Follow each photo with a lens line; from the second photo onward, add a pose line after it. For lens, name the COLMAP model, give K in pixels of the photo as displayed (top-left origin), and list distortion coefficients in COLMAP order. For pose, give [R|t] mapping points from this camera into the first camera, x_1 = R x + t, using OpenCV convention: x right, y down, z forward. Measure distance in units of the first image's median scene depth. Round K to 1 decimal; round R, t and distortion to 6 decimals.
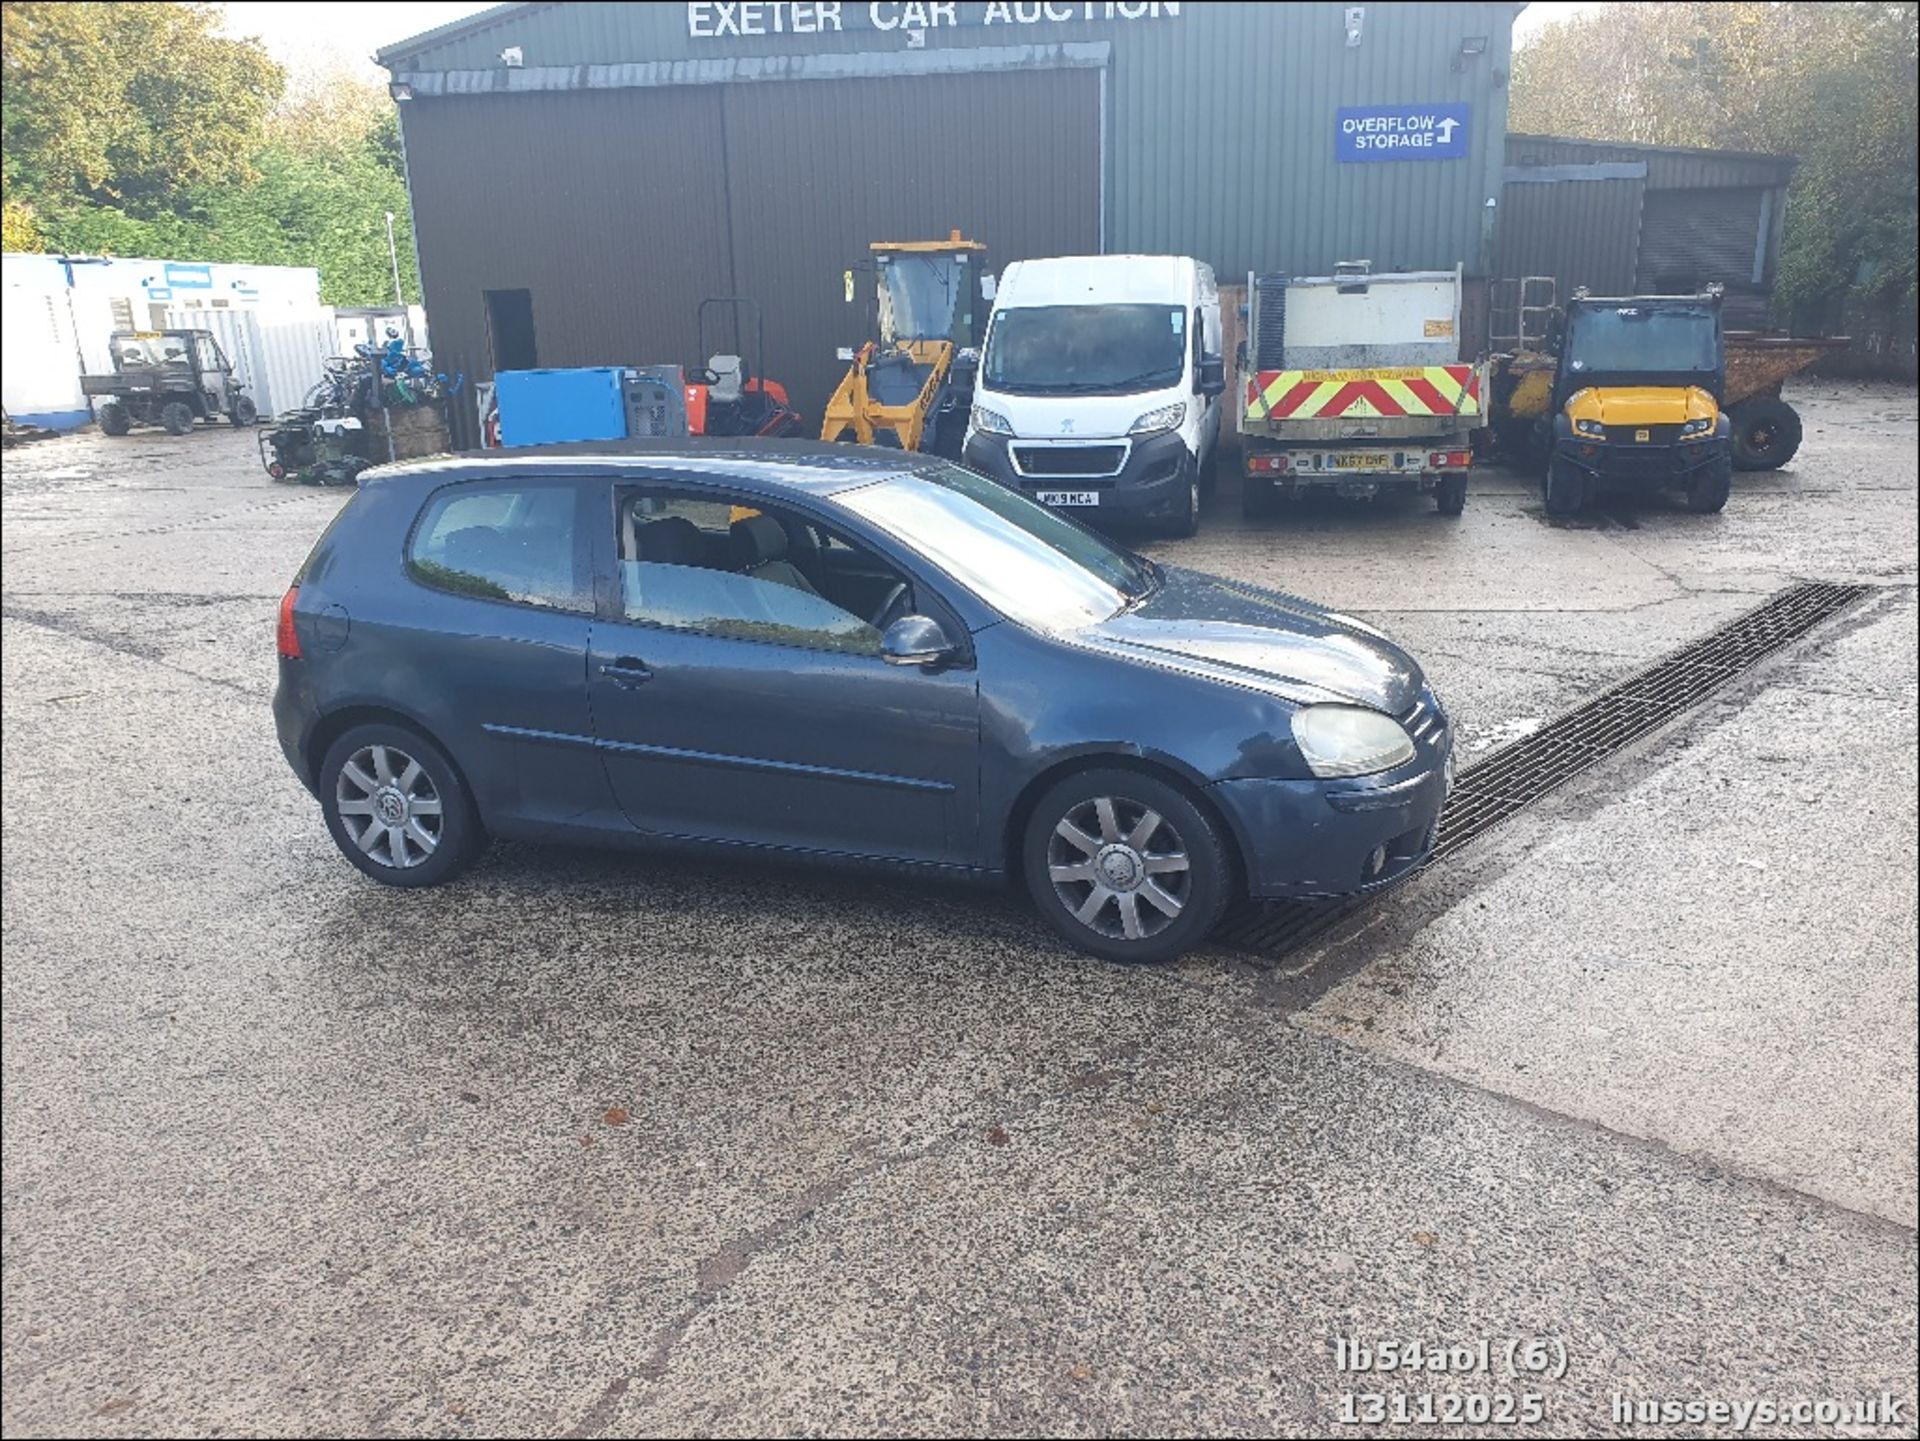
lens RADIAL K [[1485.6, 0, 960.0], [0, 1485.6, 720.5], [0, 0, 1]] dist [0.021675, 0.009217]
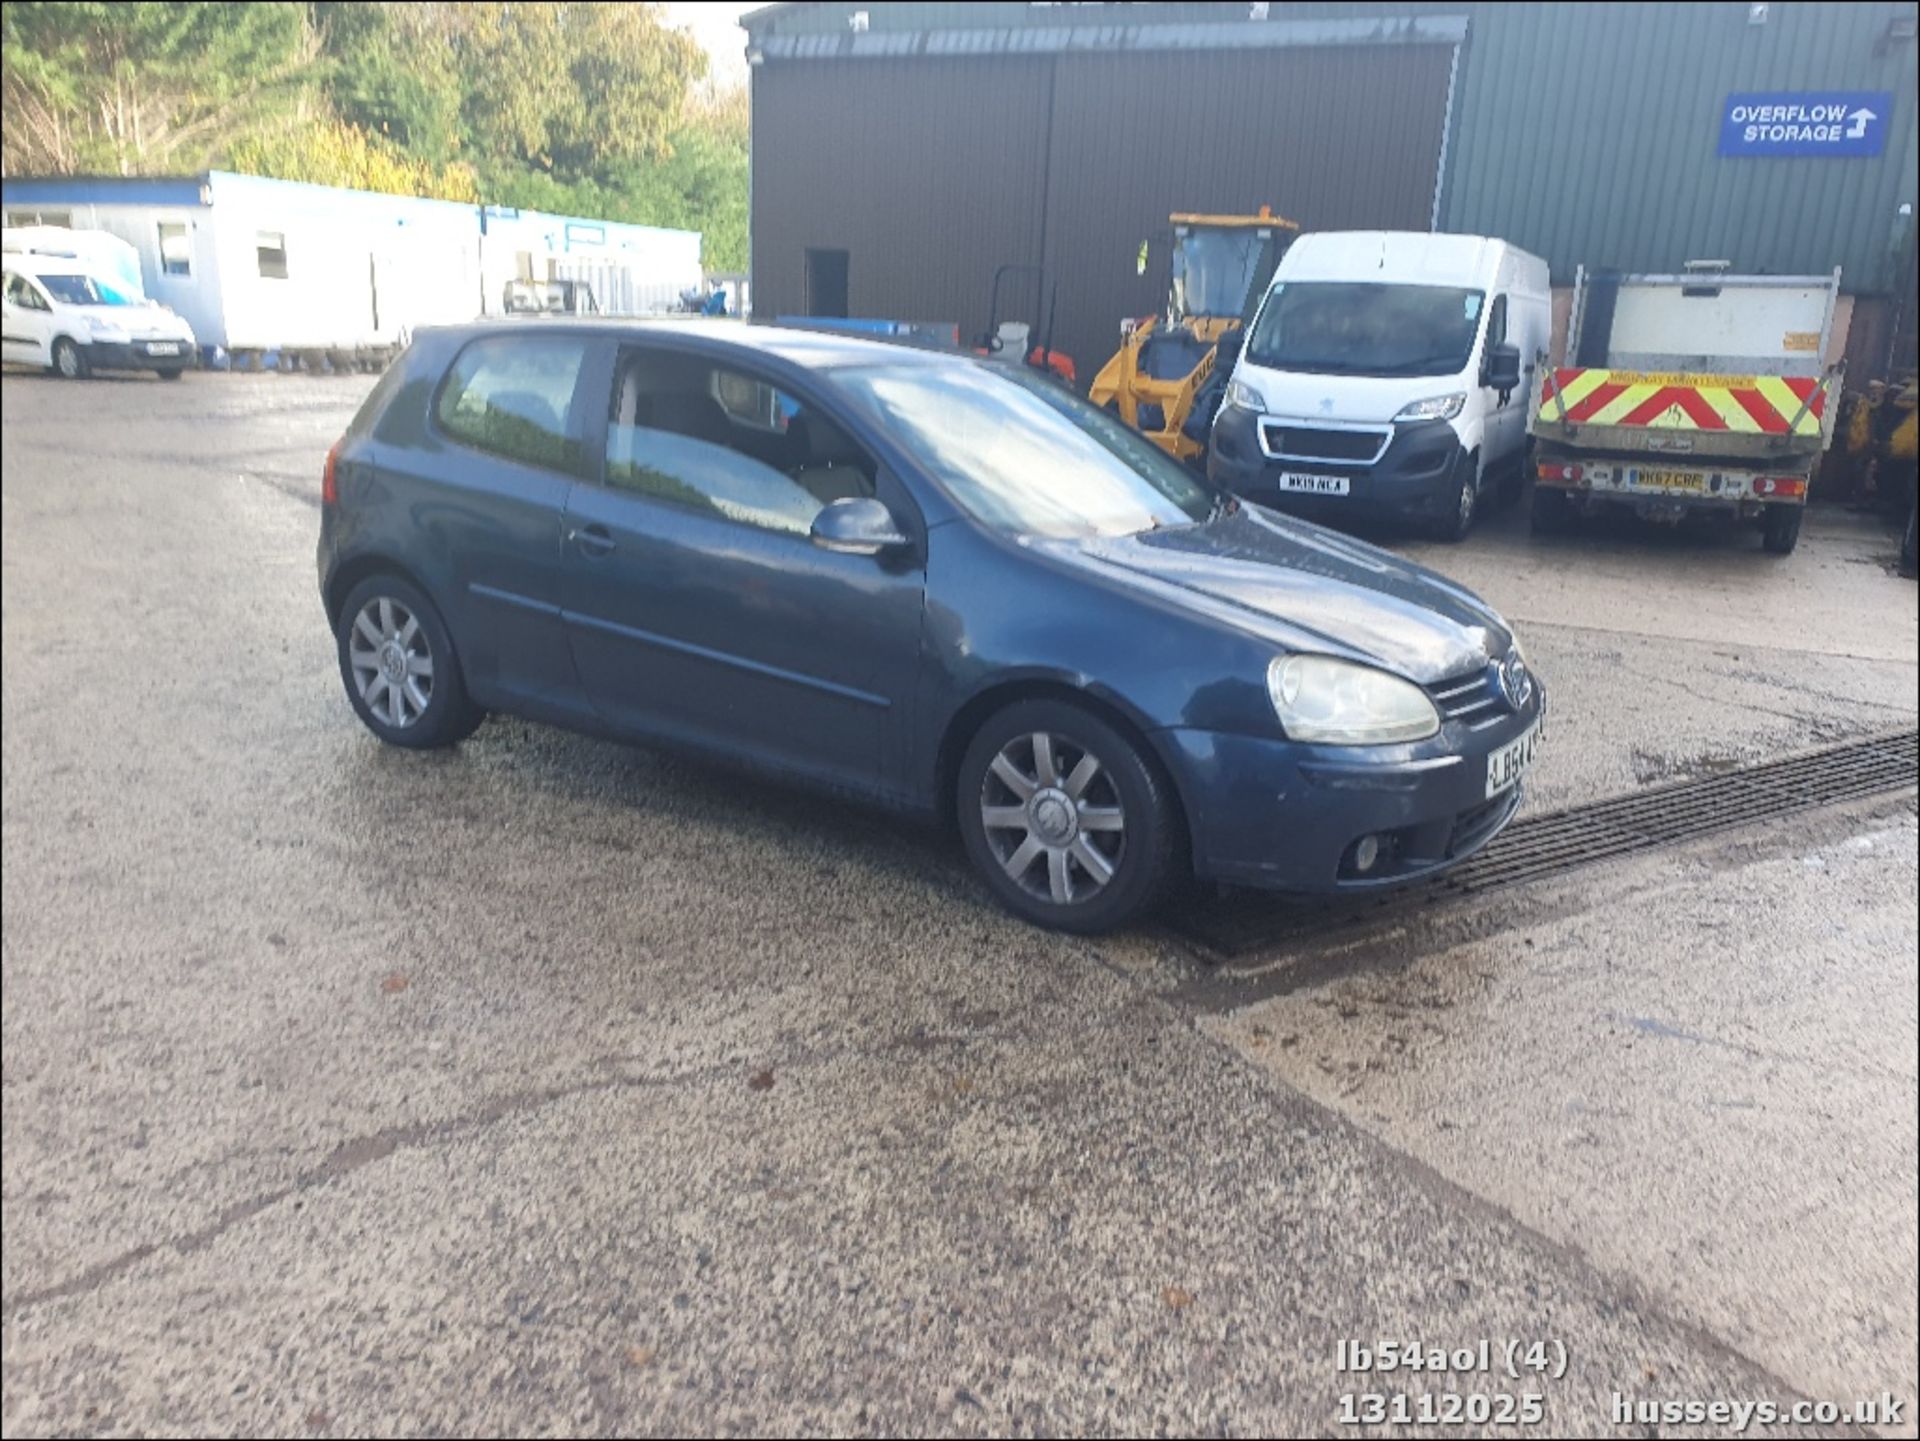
lens RADIAL K [[1470.3, 0, 956.9], [0, 1470.3, 732.7], [0, 0, 1]] dist [-0.007099, 0.040432]
pose [[0.963718, 0.134593, -0.230507, 0.082254], [-0.134164, 0.990803, 0.017605, 0.014896], [0.230756, 0.013959, 0.972912, 0.057676]]
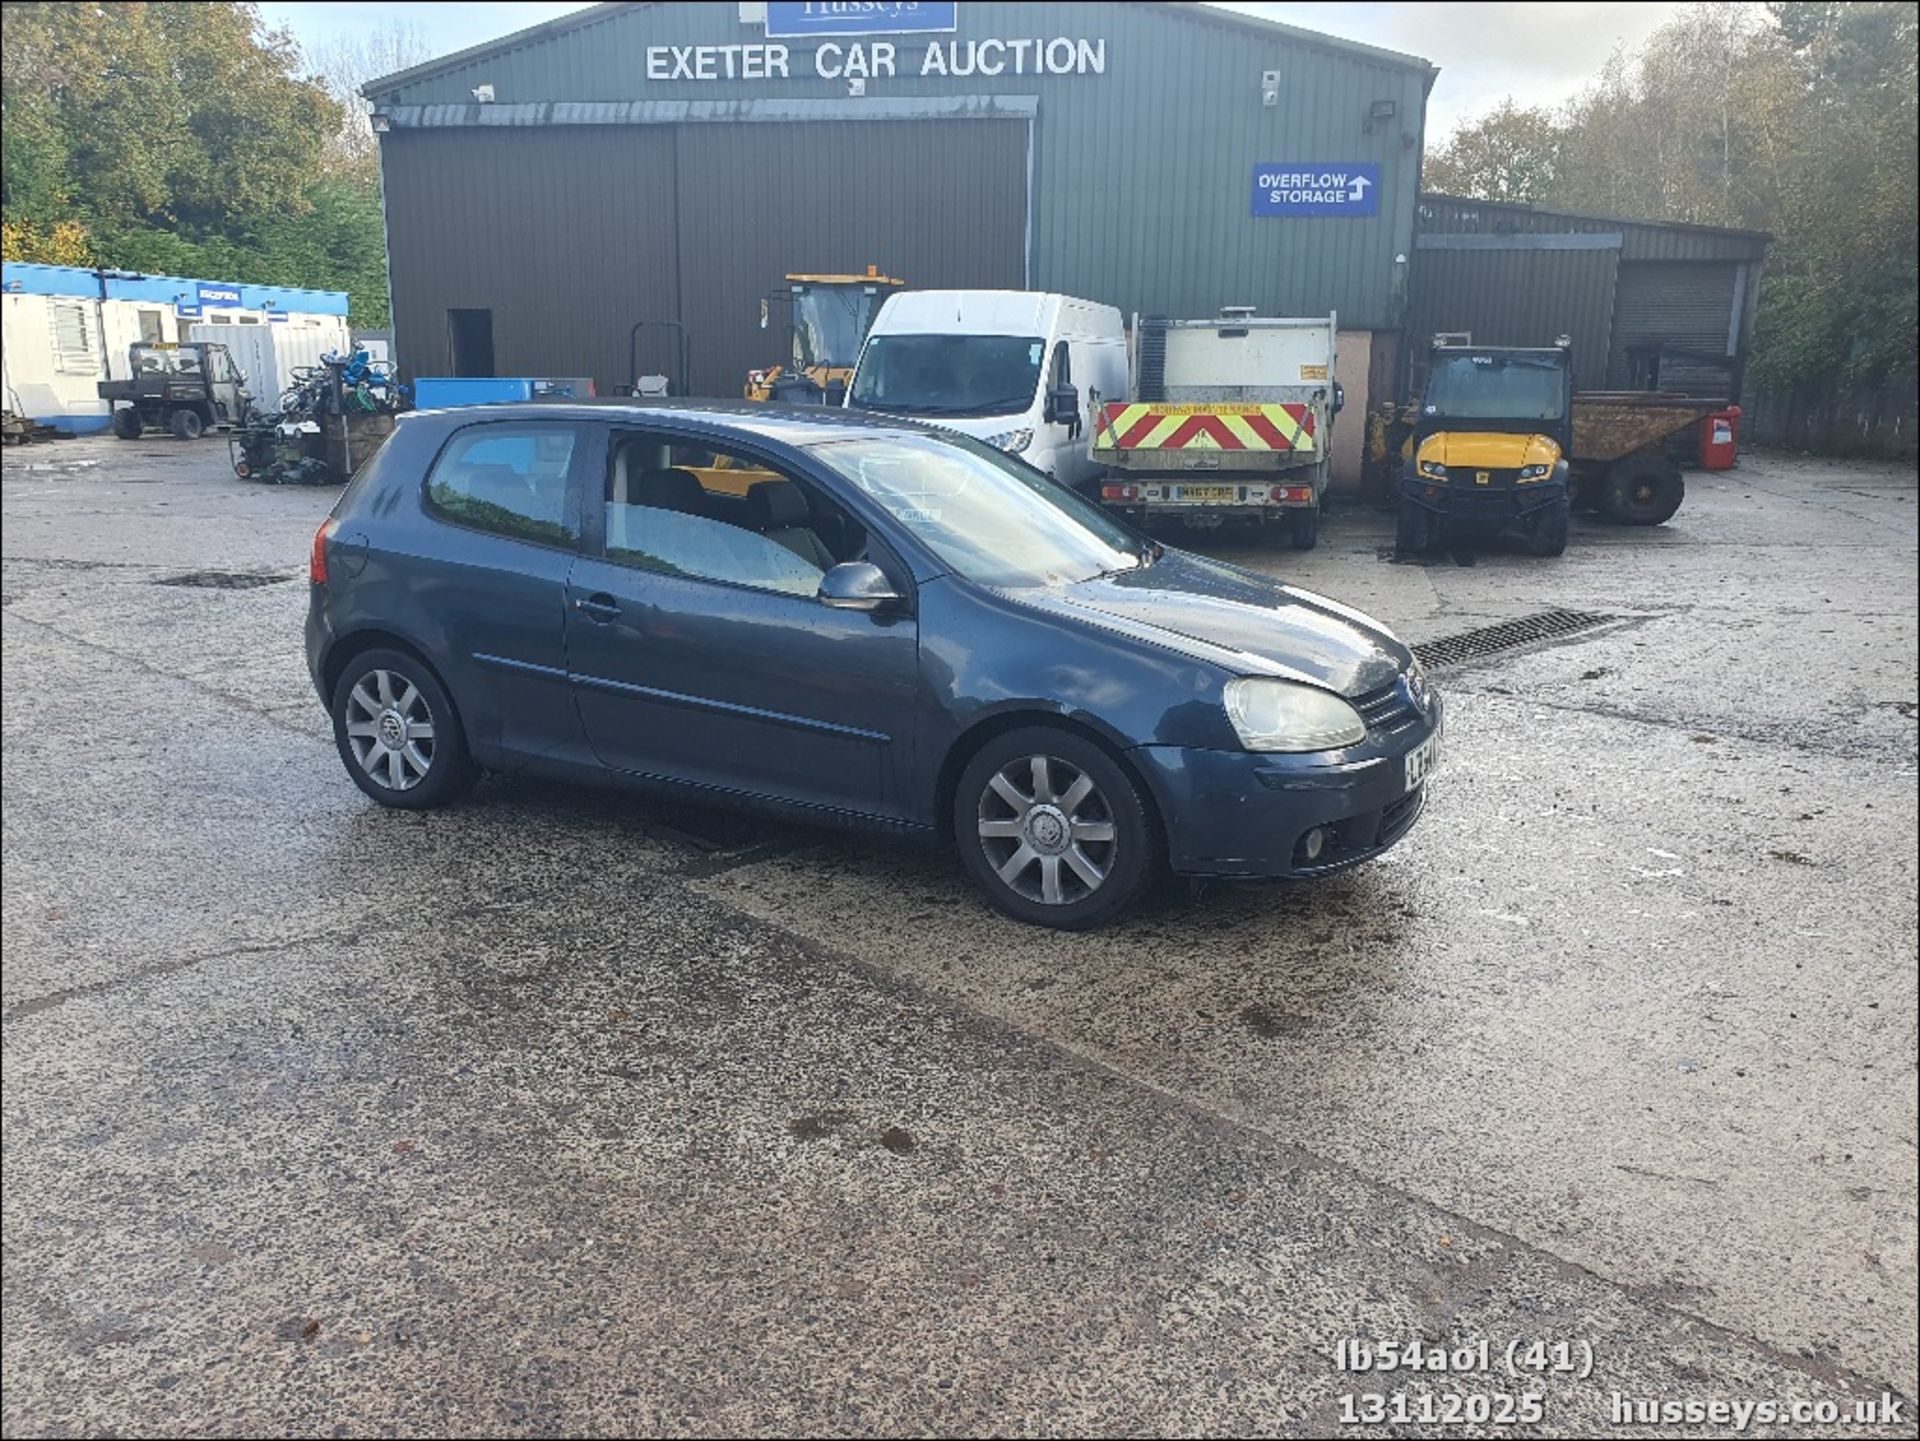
lens RADIAL K [[1504.0, 0, 951.0], [0, 1504.0, 719.8], [0, 0, 1]] dist [0.030351, 0.004321]
pose [[0.997013, 0.051117, -0.057895, 0.155941], [-0.053448, 0.997790, -0.039465, 0.034446], [0.055750, 0.042441, 0.997542, -0.051763]]
